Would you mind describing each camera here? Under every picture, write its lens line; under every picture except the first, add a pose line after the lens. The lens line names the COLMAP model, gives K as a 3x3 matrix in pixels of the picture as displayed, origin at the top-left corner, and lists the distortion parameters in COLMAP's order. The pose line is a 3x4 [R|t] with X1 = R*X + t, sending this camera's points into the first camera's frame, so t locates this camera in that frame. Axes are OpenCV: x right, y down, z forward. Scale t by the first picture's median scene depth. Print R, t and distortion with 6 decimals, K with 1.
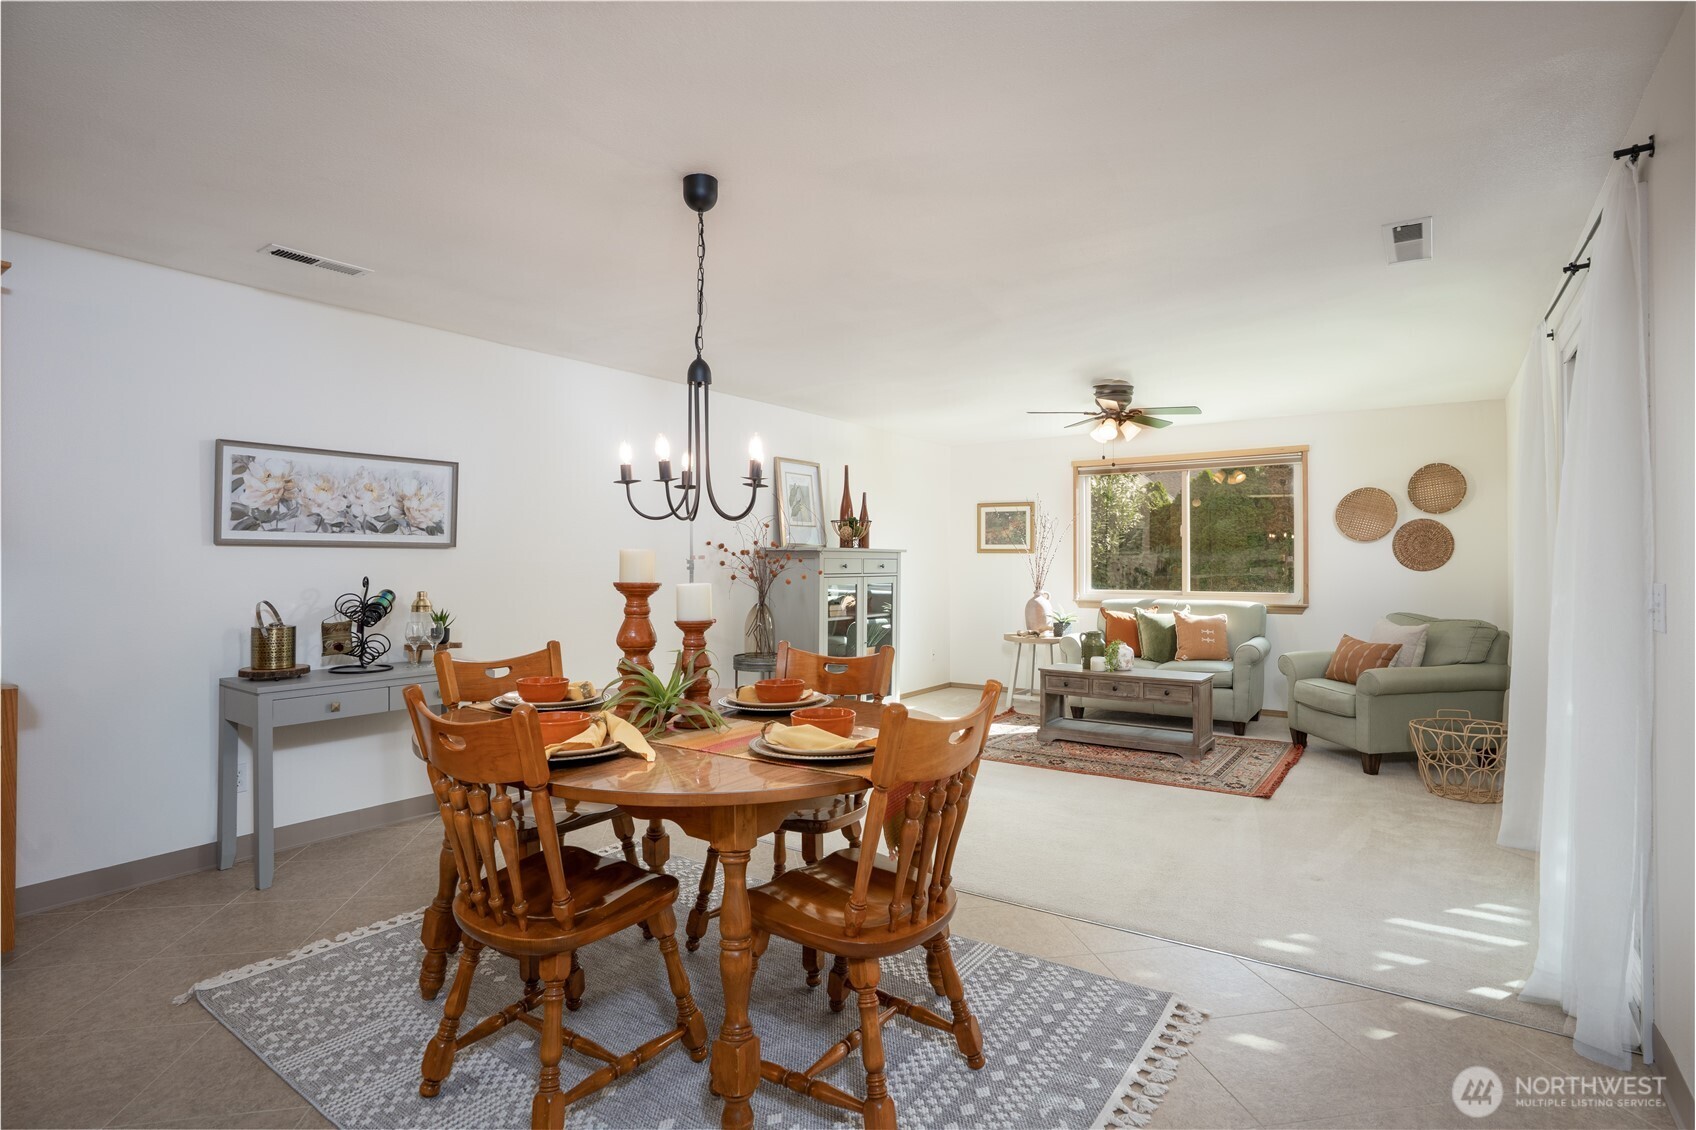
lens RADIAL K [[841.2, 0, 850.5], [0, 841.2, 556.3], [0, 0, 1]] dist [-0.065966, 0.030813]
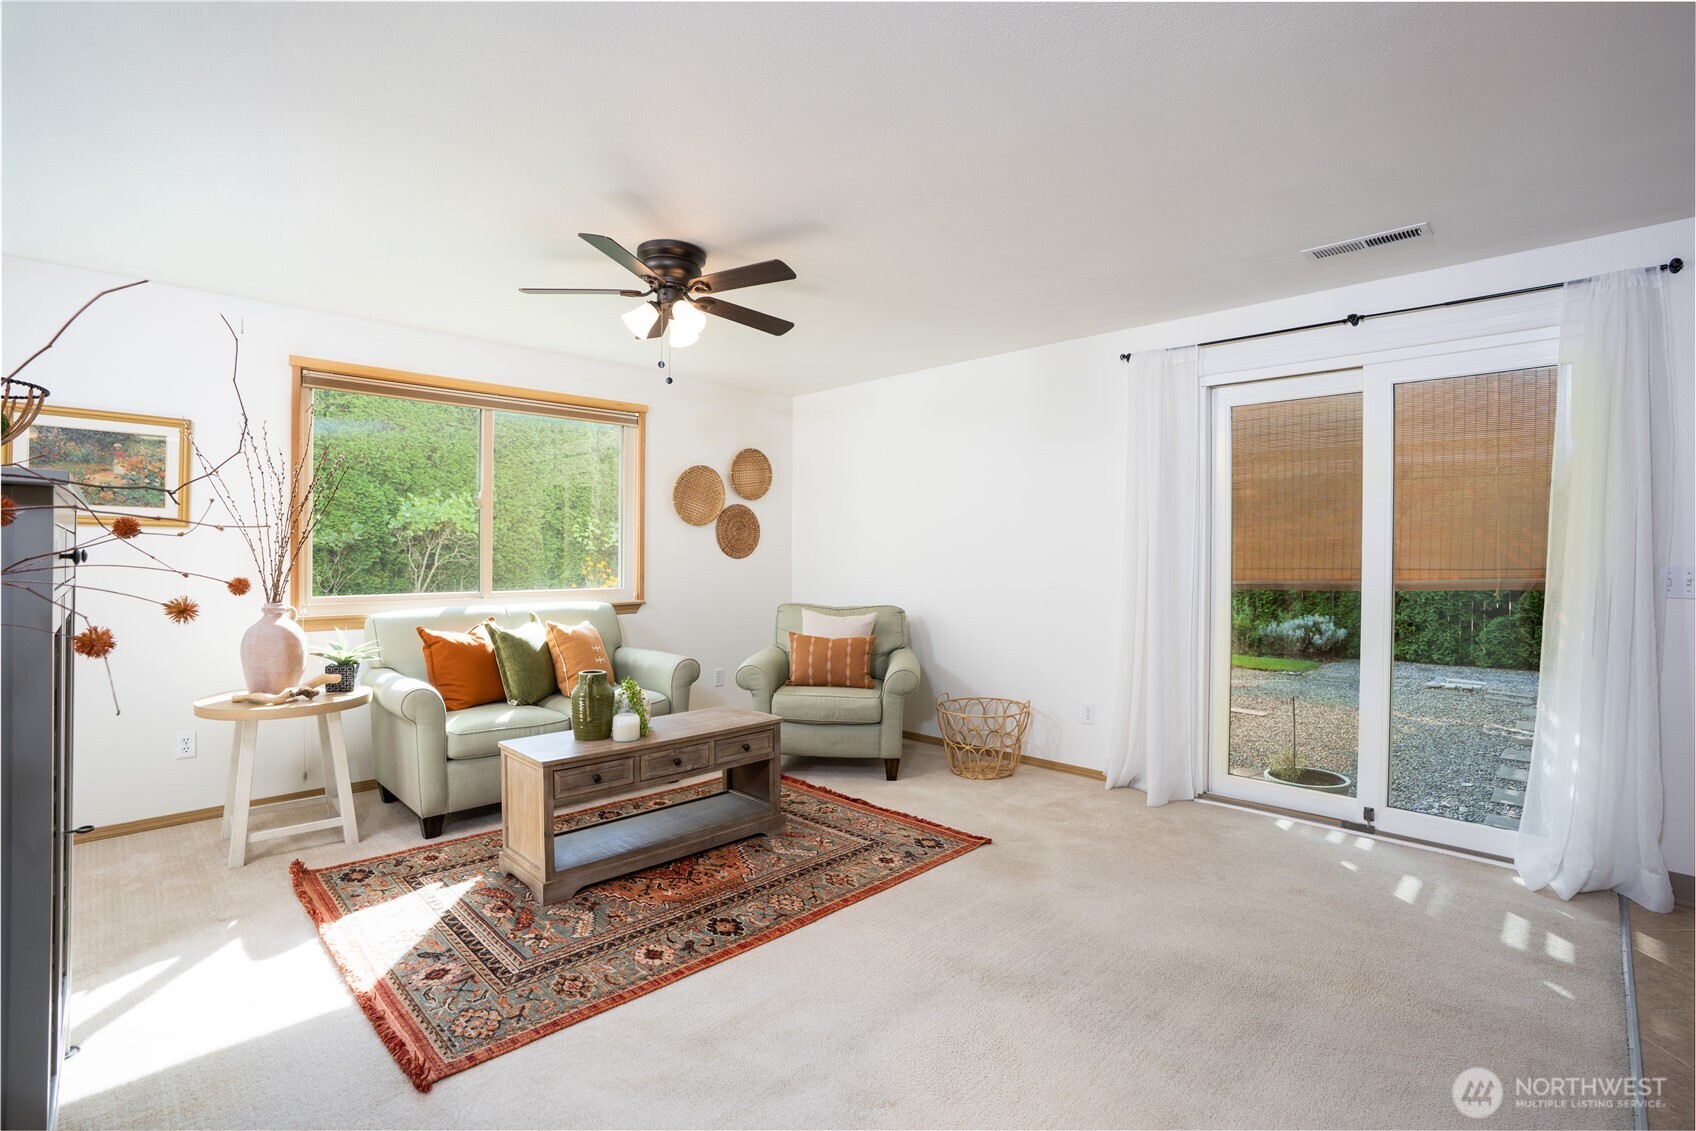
lens RADIAL K [[782.8, 0, 851.9], [0, 782.8, 554.3], [0, 0, 1]] dist [-0.072928, 0.029210]
pose [[0.163537, -0.001936, 0.986535, -0.175777], [-0.010390, 0.999939, 0.003685, 0.007548], [-0.986483, -0.010853, 0.163507, 0.682407]]
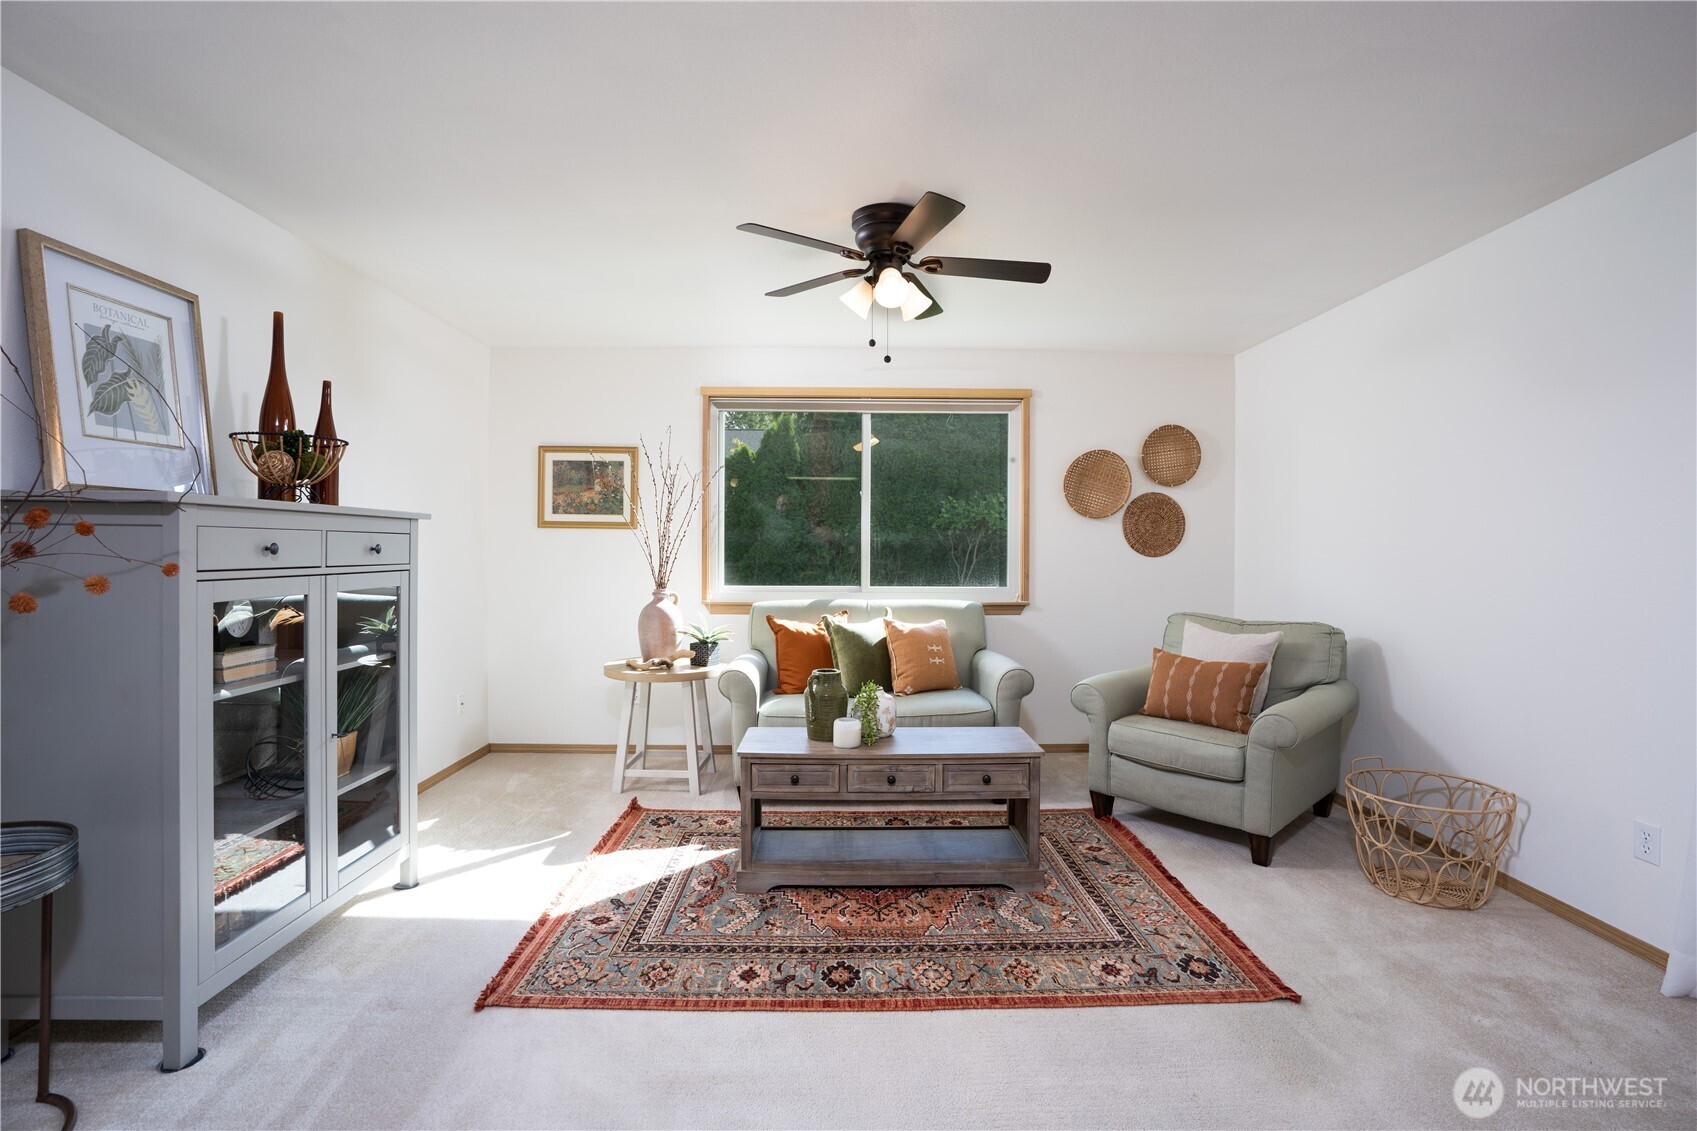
lens RADIAL K [[783.3, 0, 852.4], [0, 783.3, 554.3], [0, 0, 1]] dist [-0.072928, 0.029210]
pose [[0.802510, -0.000970, 0.596638, 0.000062], [-0.009121, 0.999862, 0.013894, 0.006906], [-0.596569, -0.016592, 0.802390, 0.533766]]
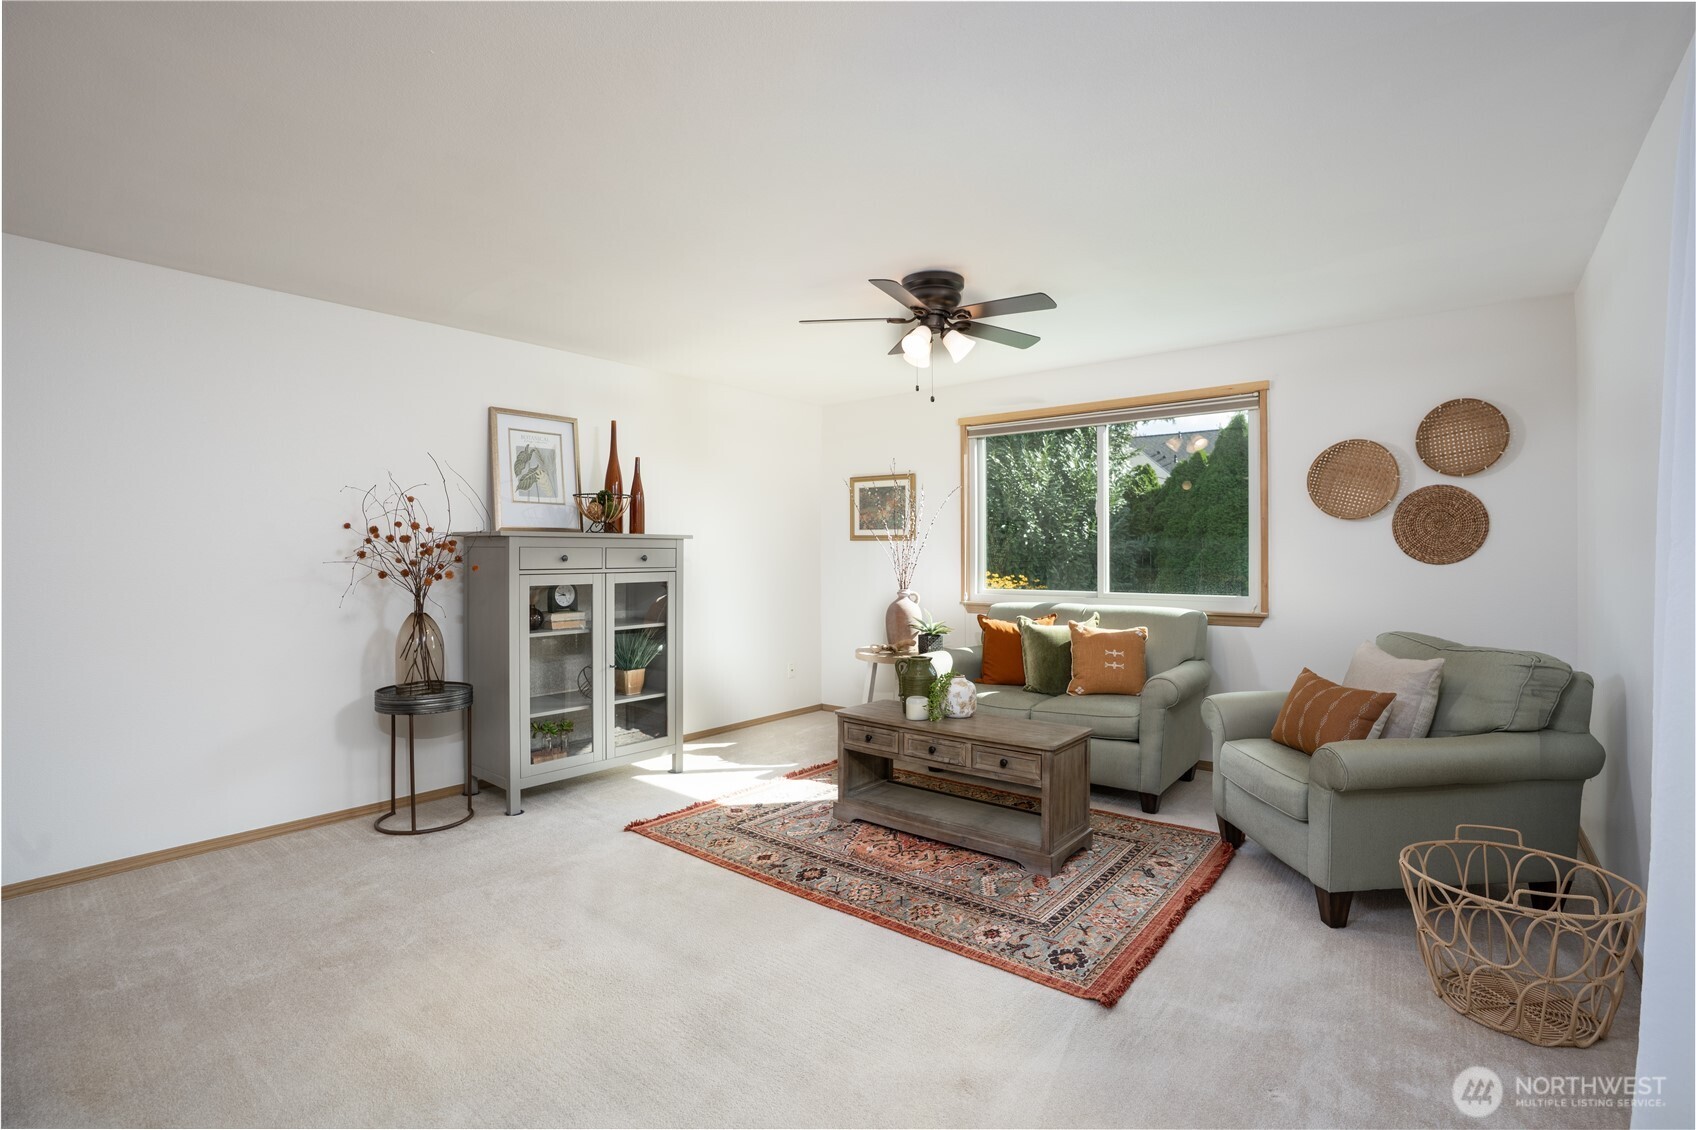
lens RADIAL K [[782.8, 0, 851.9], [0, 782.8, 553.8], [0, 0, 1]] dist [-0.072928, 0.029210]
pose [[0.998026, -0.001575, -0.062785, 0.253188], [0.002053, 0.999969, 0.007544, 0.003544], [0.062771, -0.007658, 0.997999, 0.347729]]
